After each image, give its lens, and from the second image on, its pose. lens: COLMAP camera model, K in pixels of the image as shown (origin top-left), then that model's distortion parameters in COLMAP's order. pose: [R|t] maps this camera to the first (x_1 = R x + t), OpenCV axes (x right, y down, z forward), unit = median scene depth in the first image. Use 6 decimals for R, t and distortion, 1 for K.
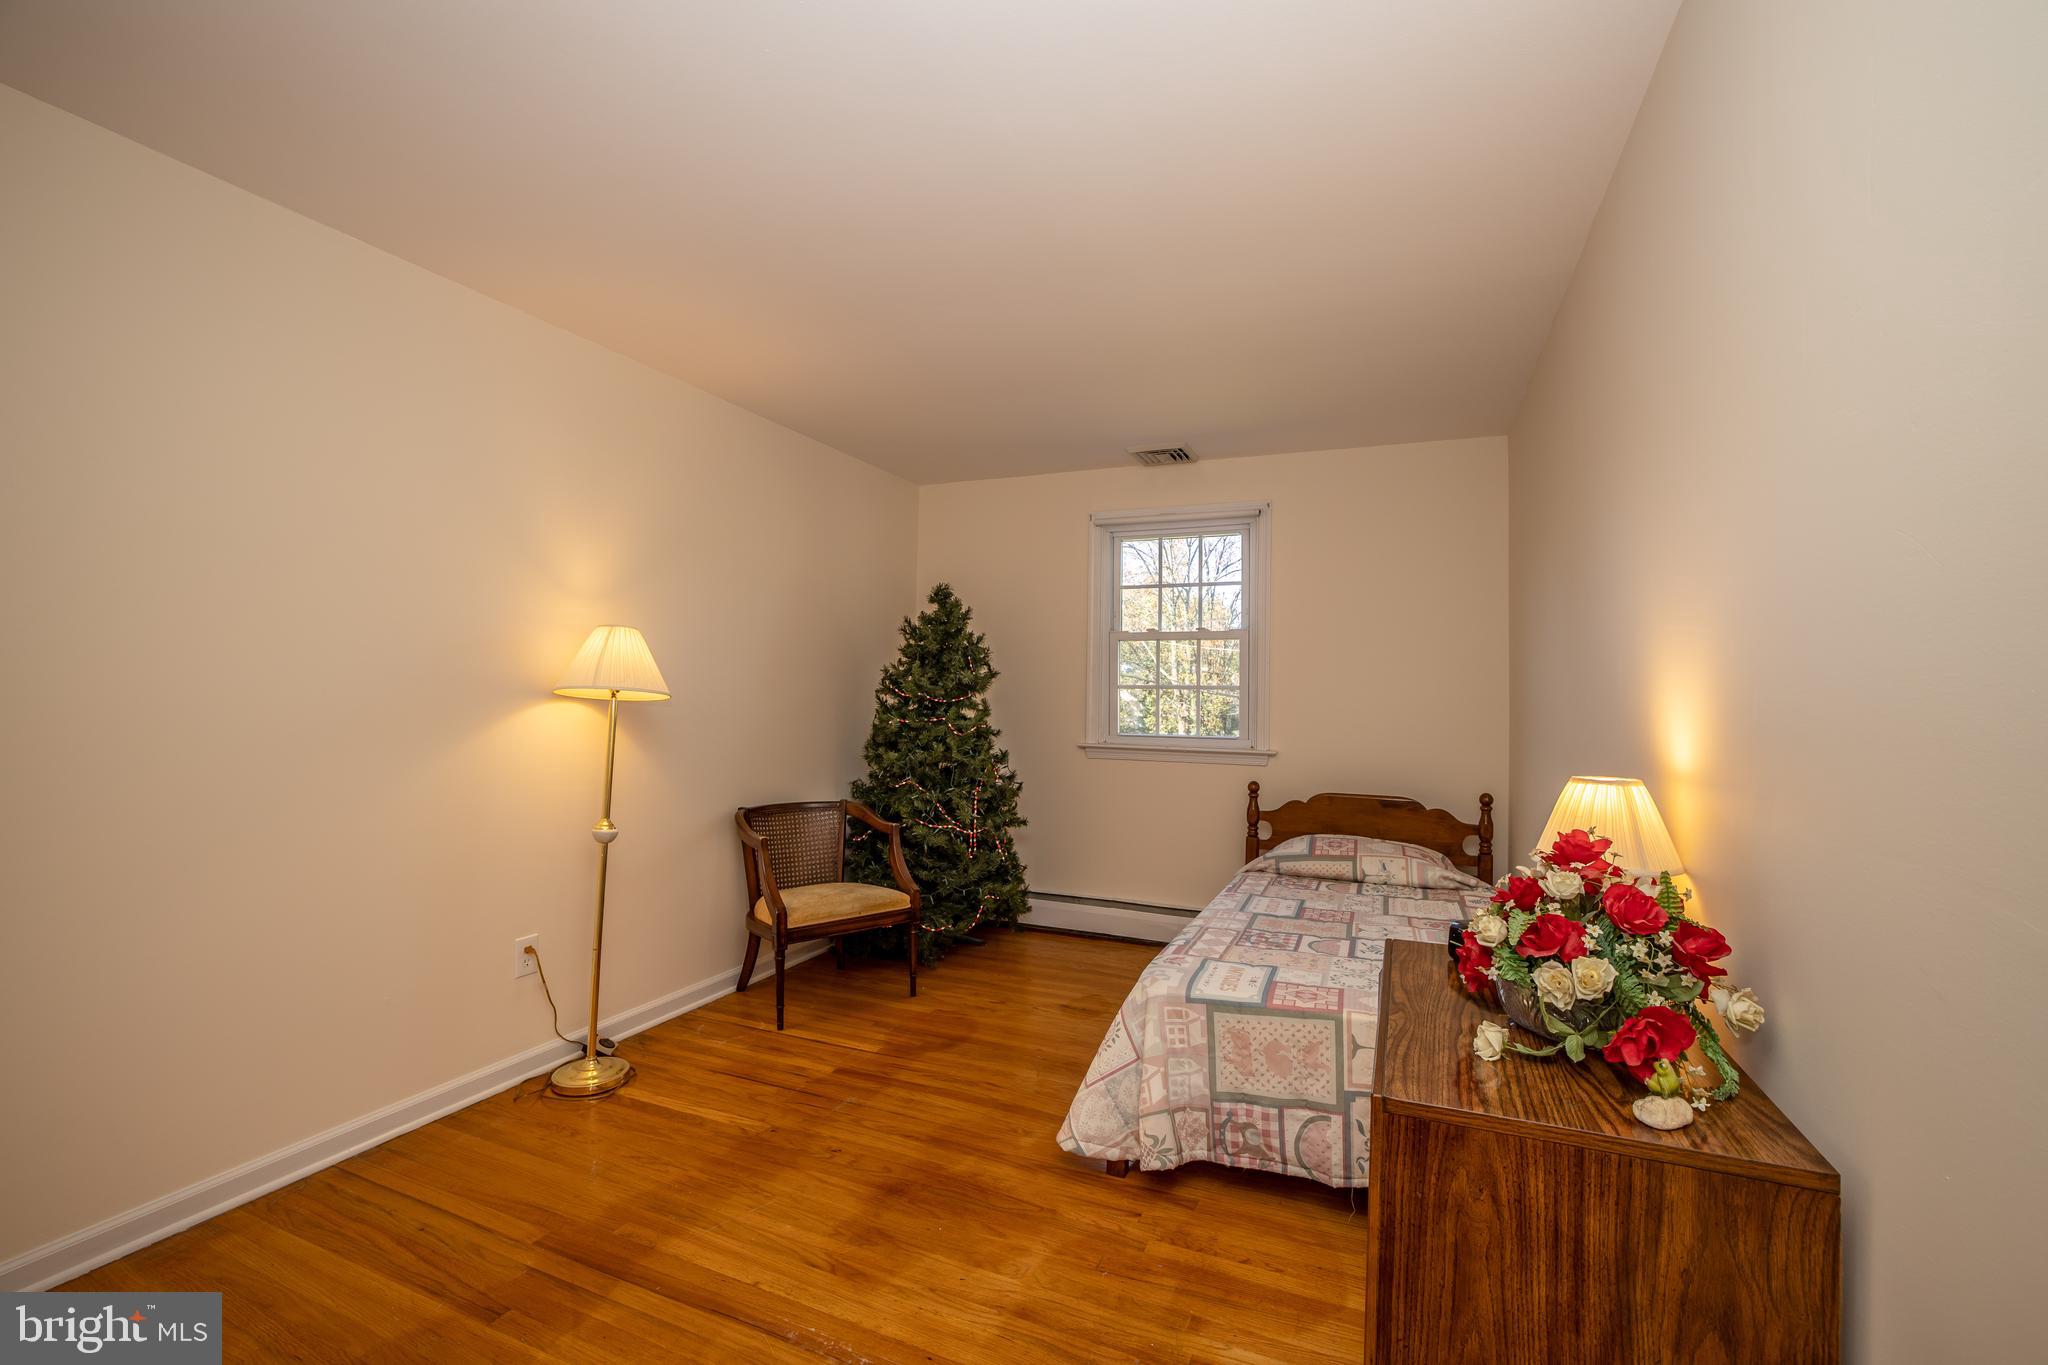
lens RADIAL K [[873.2, 0, 1031.0], [0, 873.2, 680.7], [0, 0, 1]] dist [-0.054597, 0.019196]
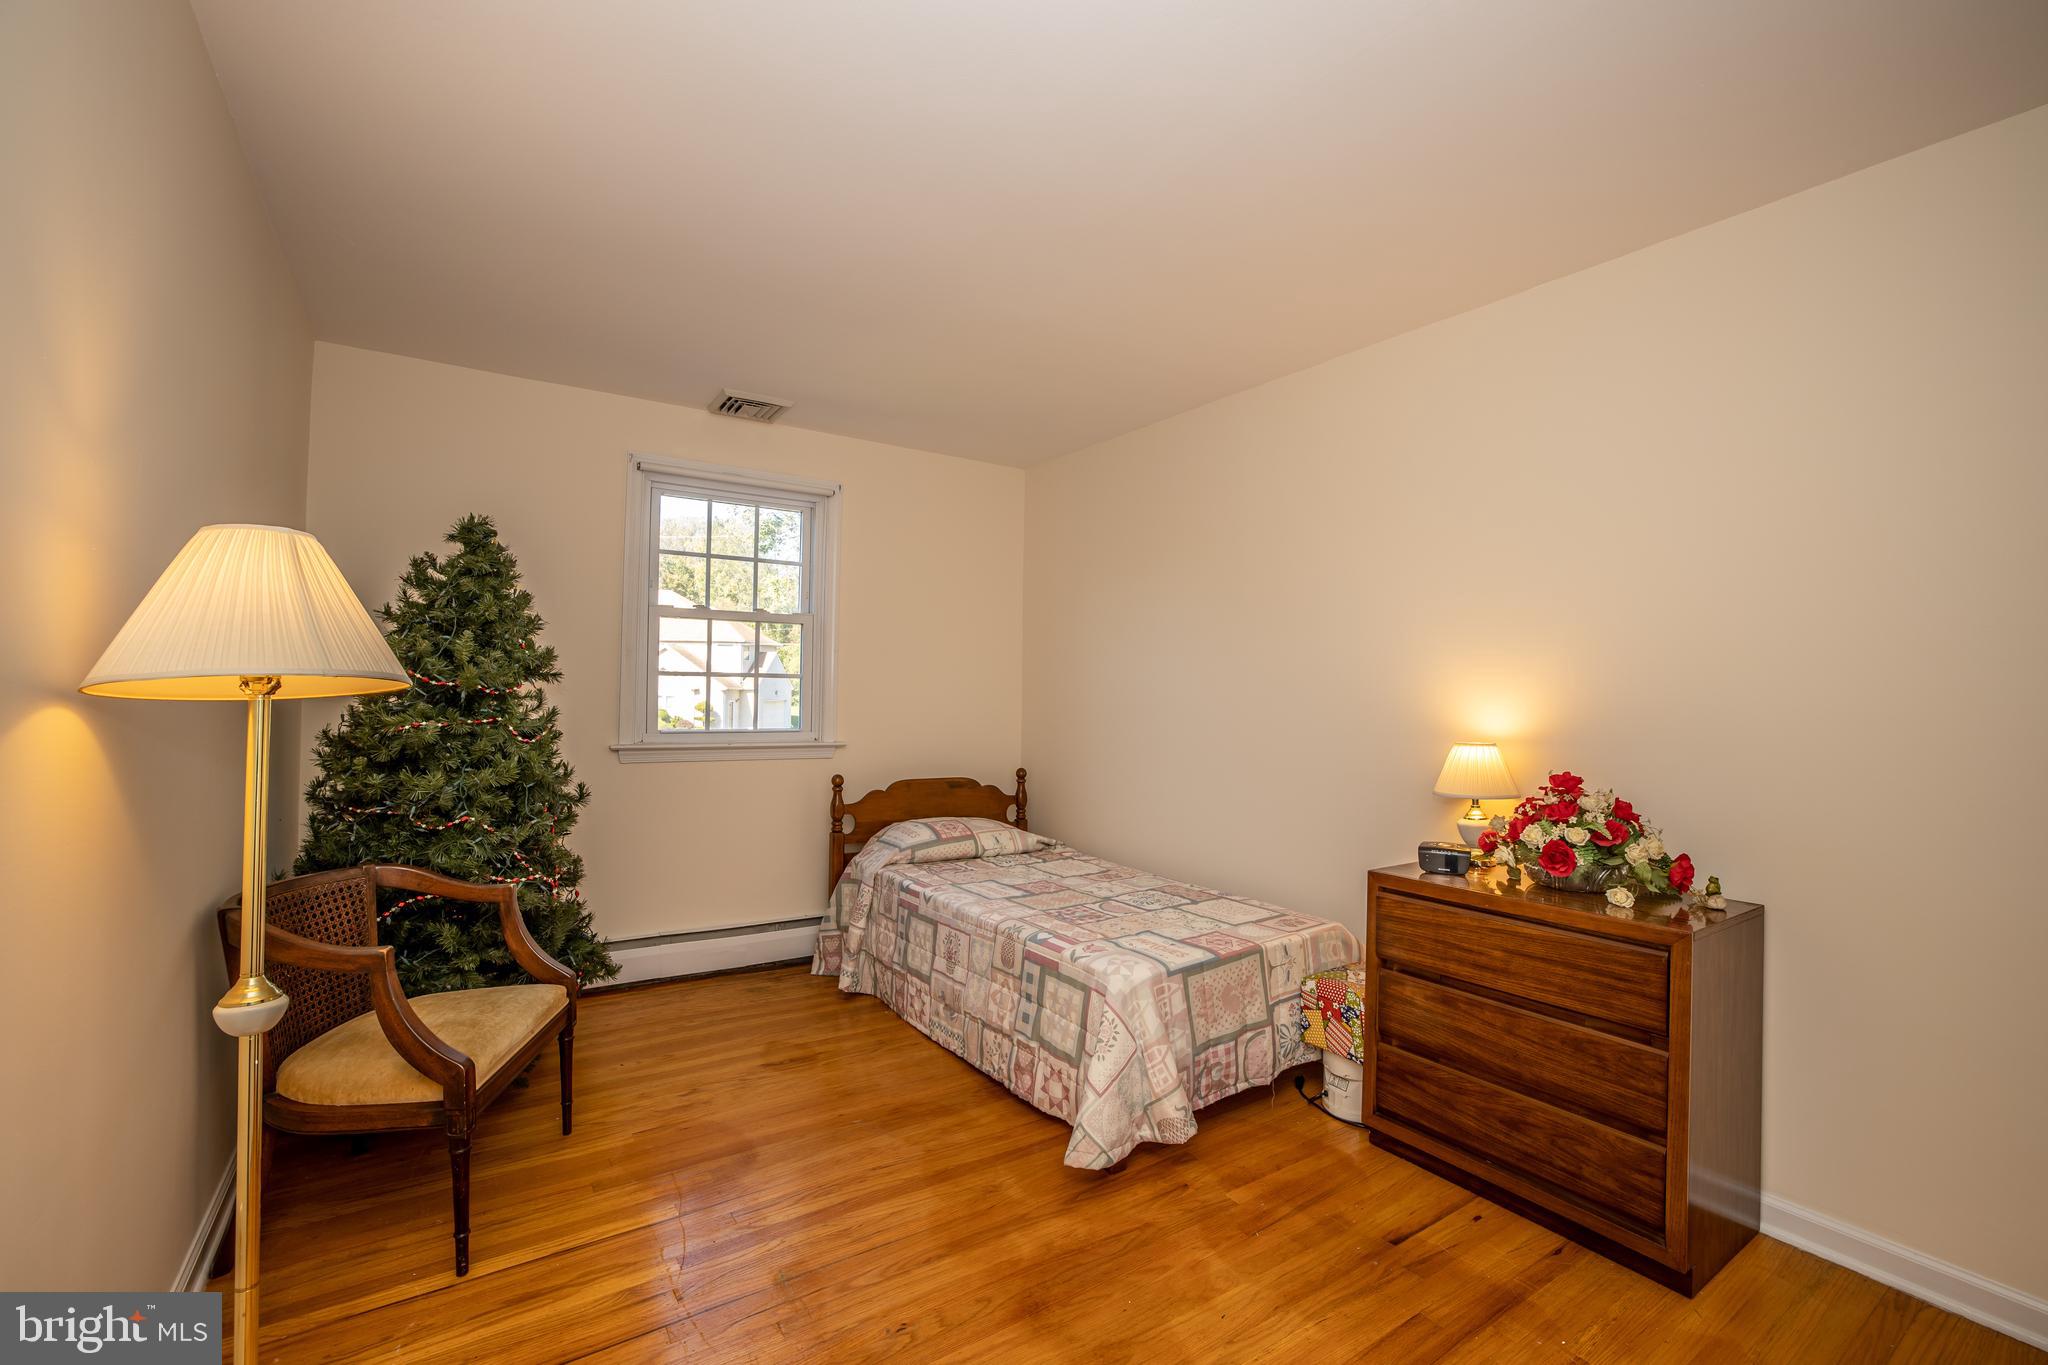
lens RADIAL K [[873.2, 0, 1031.0], [0, 873.2, 680.7], [0, 0, 1]] dist [-0.054597, 0.019196]
pose [[0.540525, 0.004846, 0.841314, -0.498177], [-0.021272, 0.999742, 0.007909, 0.000159], [-0.841059, -0.022171, 0.540489, 0.348588]]
